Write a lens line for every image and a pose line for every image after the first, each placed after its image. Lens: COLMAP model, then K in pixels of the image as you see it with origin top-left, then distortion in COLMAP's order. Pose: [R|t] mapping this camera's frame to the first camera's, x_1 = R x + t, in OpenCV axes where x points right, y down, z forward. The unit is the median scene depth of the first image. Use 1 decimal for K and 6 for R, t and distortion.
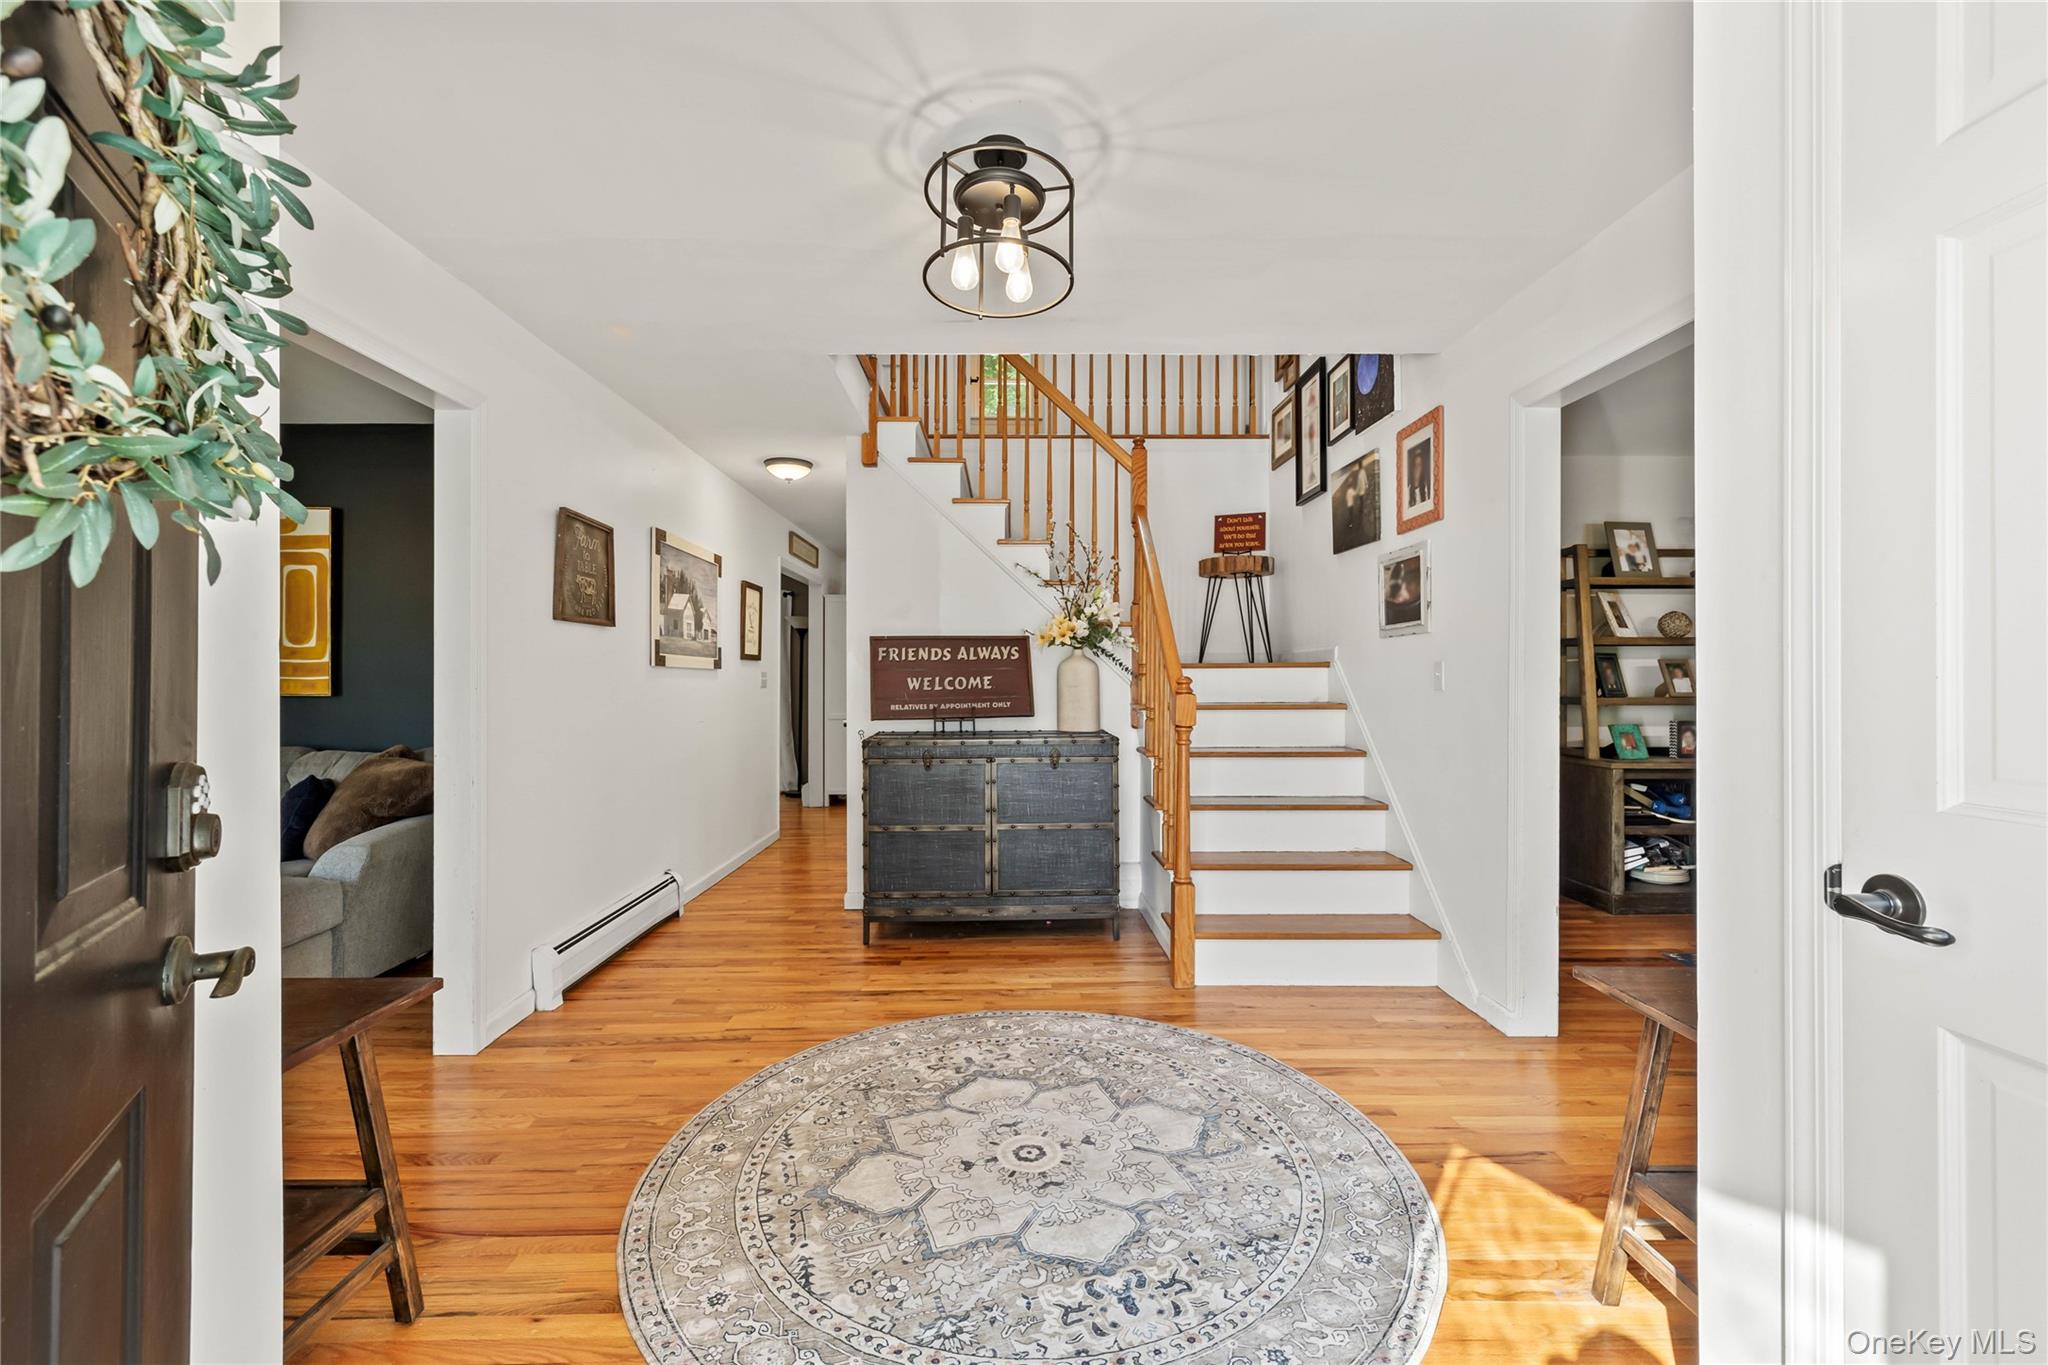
lens RADIAL K [[864.8, 0, 1019.1], [0, 864.8, 677.4], [0, 0, 1]] dist [0.002004, 0.000750]
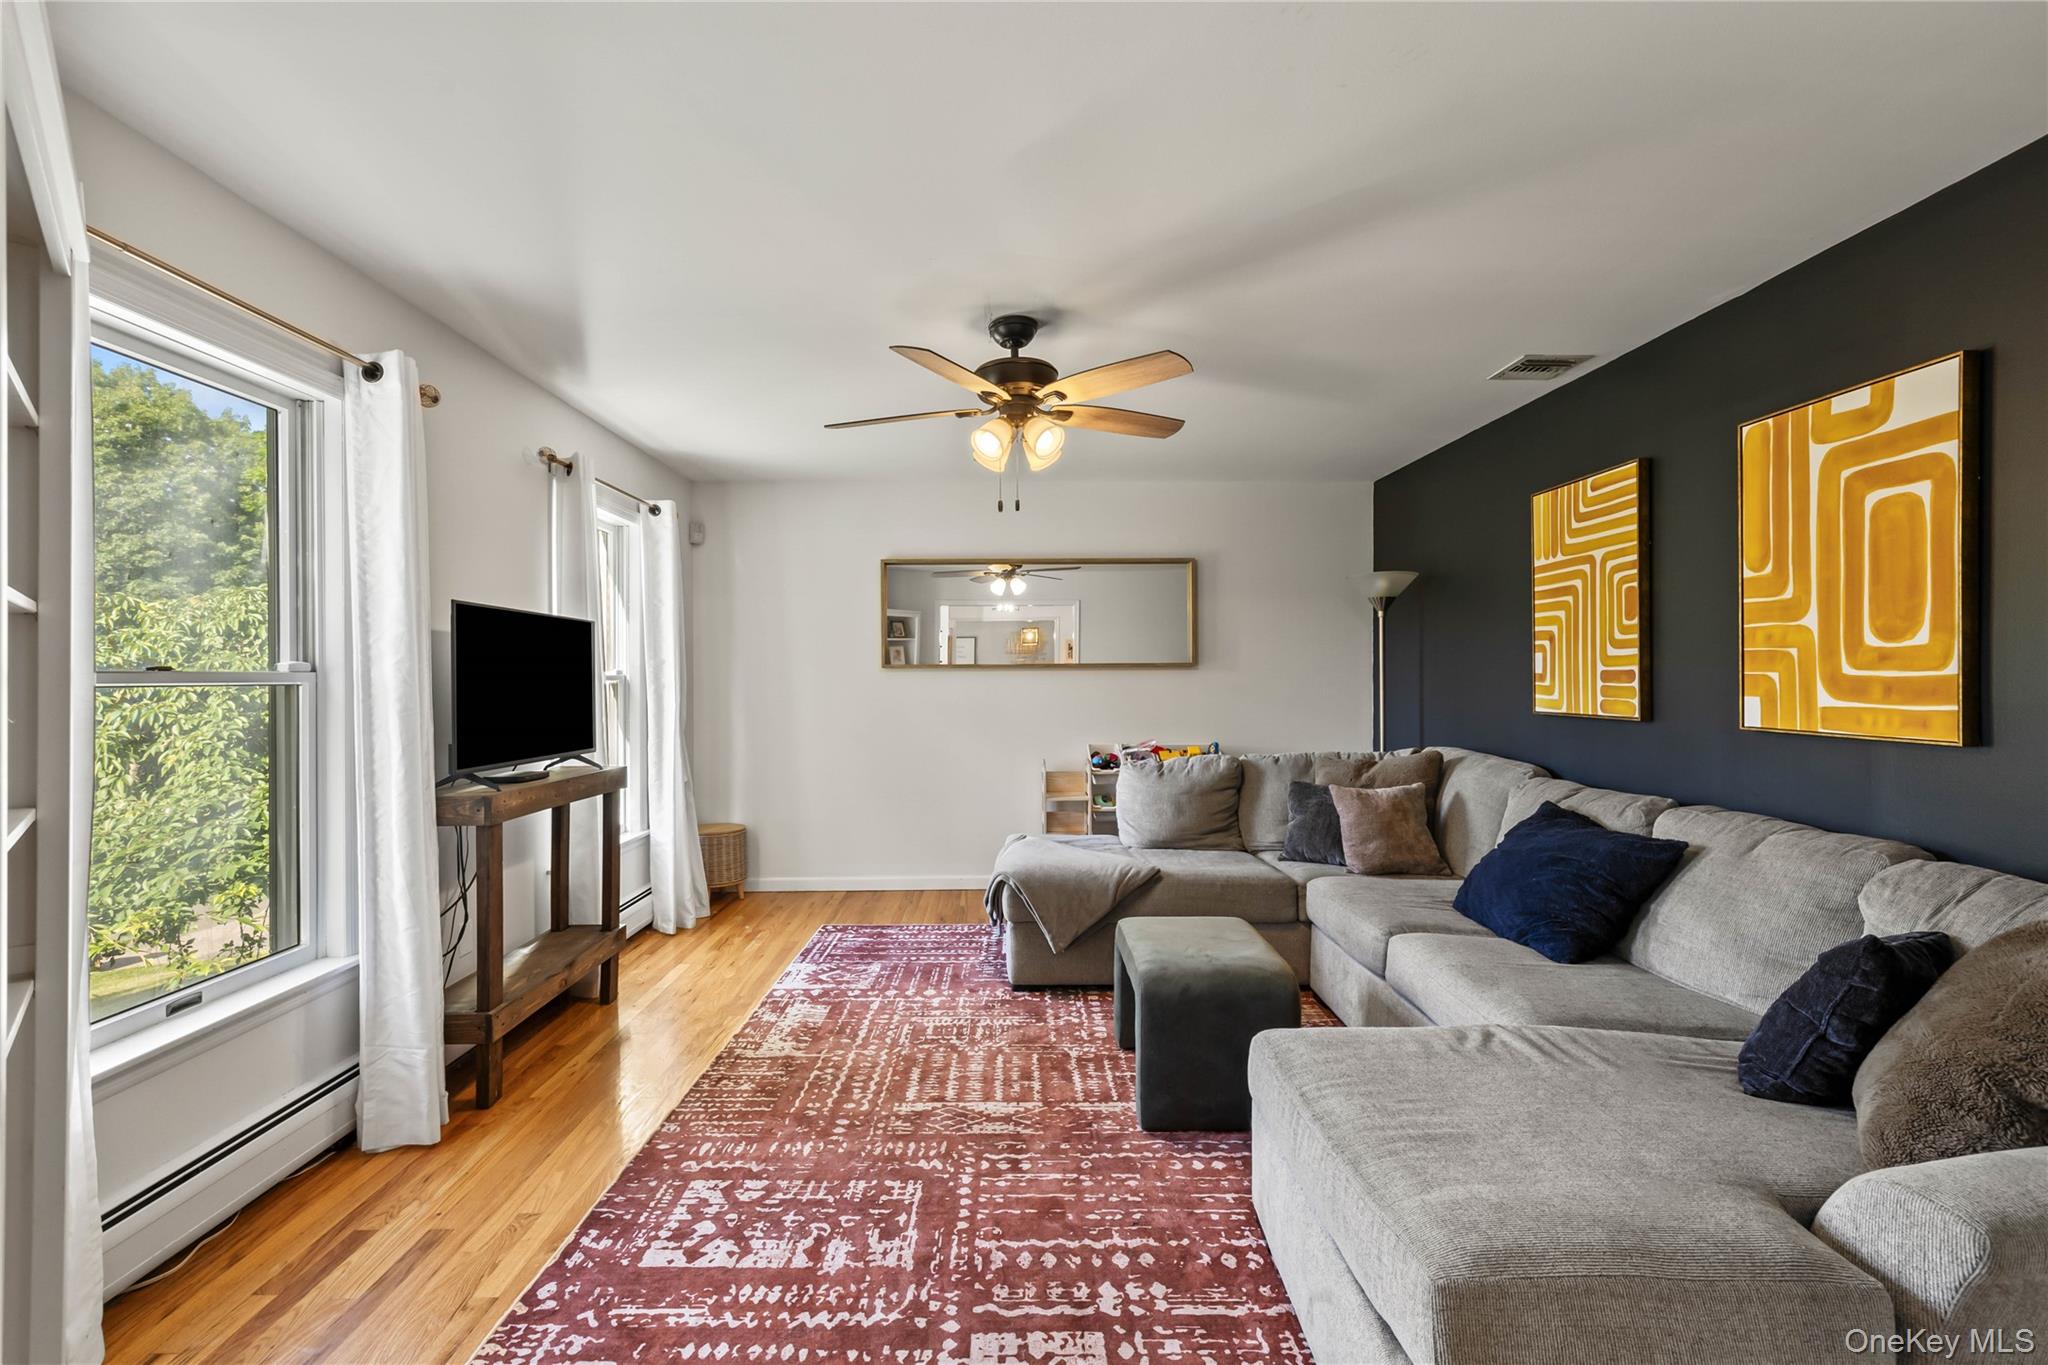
lens RADIAL K [[864.8, 0, 1024.5], [0, 864.8, 678.7], [0, 0, 1]] dist [0.002004, 0.000750]
pose [[0.001725, -0.000303, -0.999998, -0.316156], [0.006716, 0.999977, -0.000291, -0.019035], [0.999976, -0.006716, 0.001727, 0.481462]]
